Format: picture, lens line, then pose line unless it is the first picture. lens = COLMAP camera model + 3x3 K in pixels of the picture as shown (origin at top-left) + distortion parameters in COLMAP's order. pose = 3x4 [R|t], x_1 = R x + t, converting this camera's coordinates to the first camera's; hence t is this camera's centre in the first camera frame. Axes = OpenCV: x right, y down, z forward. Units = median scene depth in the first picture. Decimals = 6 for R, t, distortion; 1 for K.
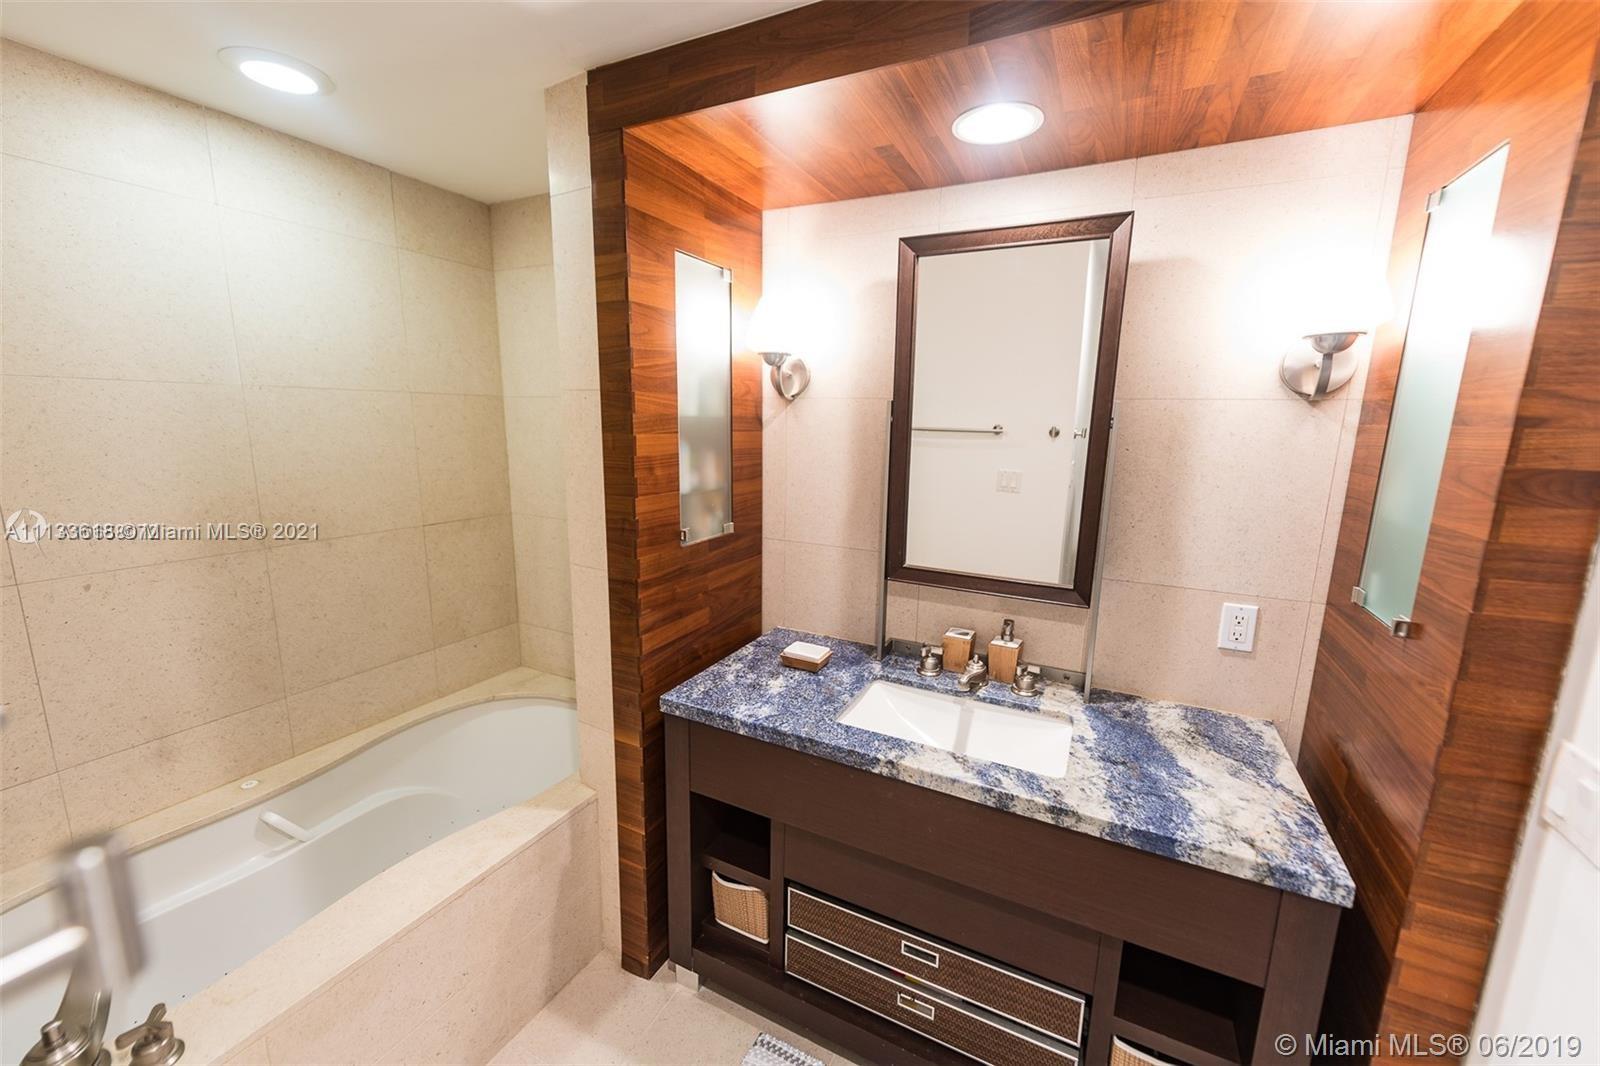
lens RADIAL K [[621.6, 0, 800.0], [0, 621.6, 533.0], [0, 0, 1]] dist [0.012576, -0.005210]
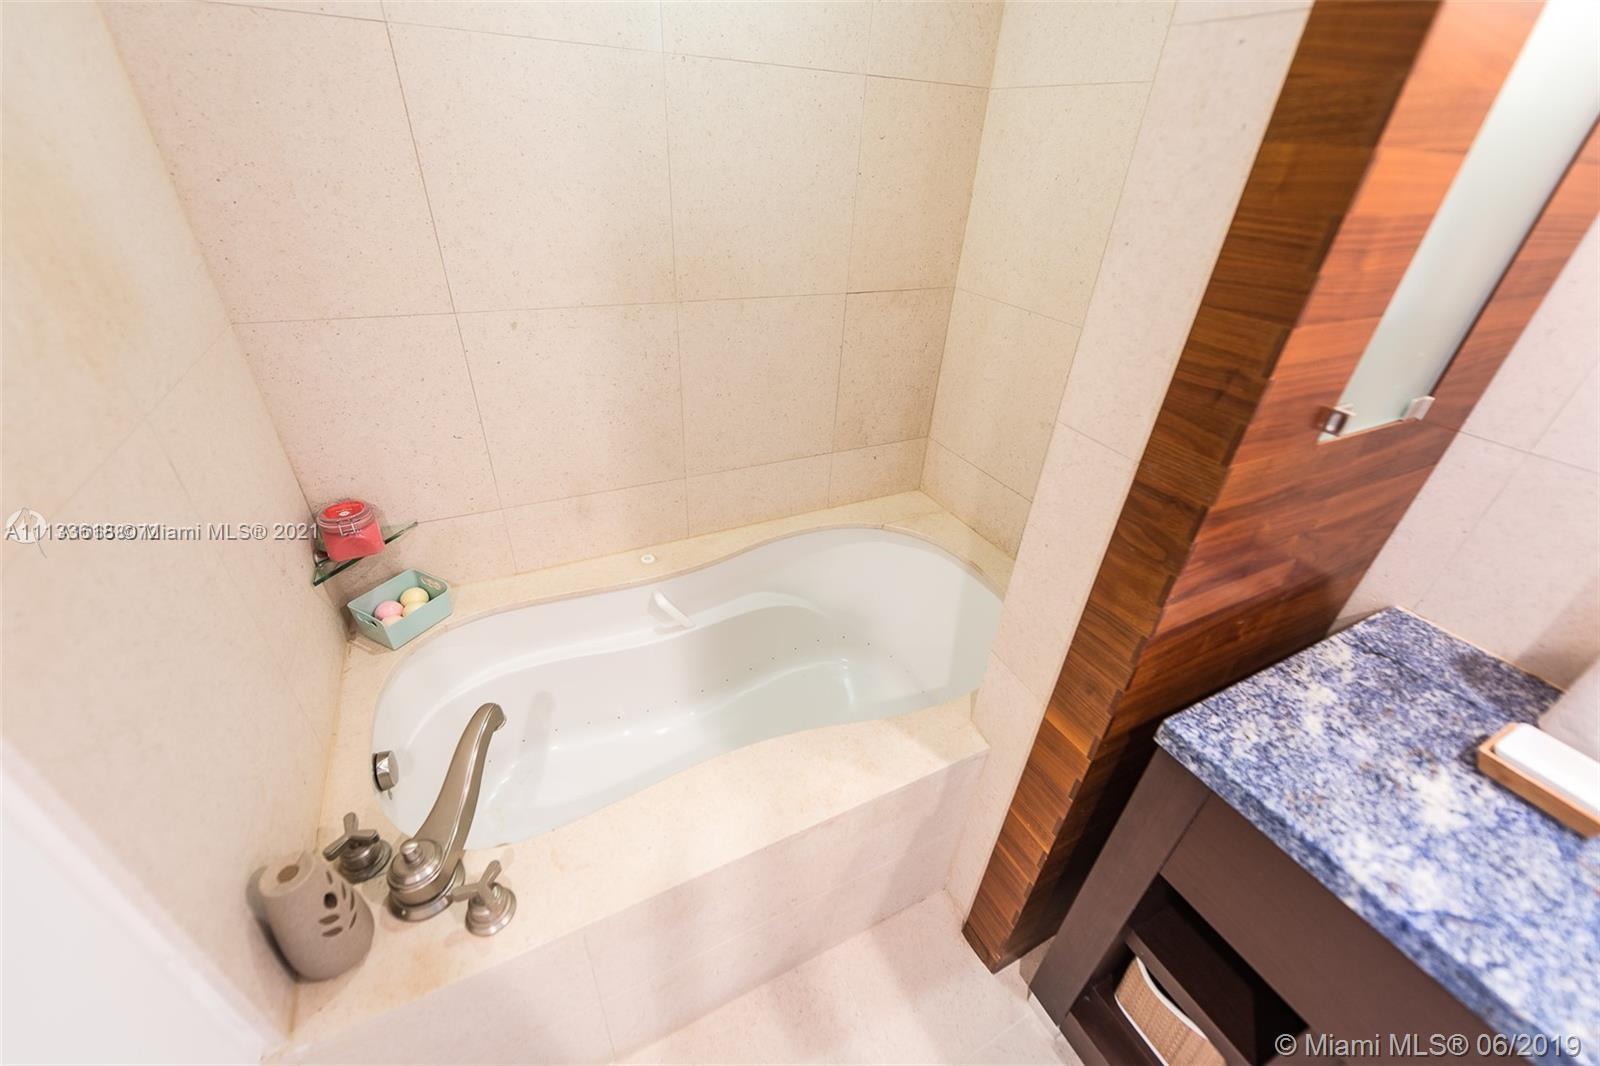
lens RADIAL K [[621.6, 0, 800.0], [0, 621.6, 533.0], [0, 0, 1]] dist [0.012576, -0.005210]
pose [[0.808471, 0.335116, -0.483810, -0.253746], [-0.144313, 0.909840, 0.389056, -0.042328], [0.570569, -0.244720, 0.783941, 0.414576]]
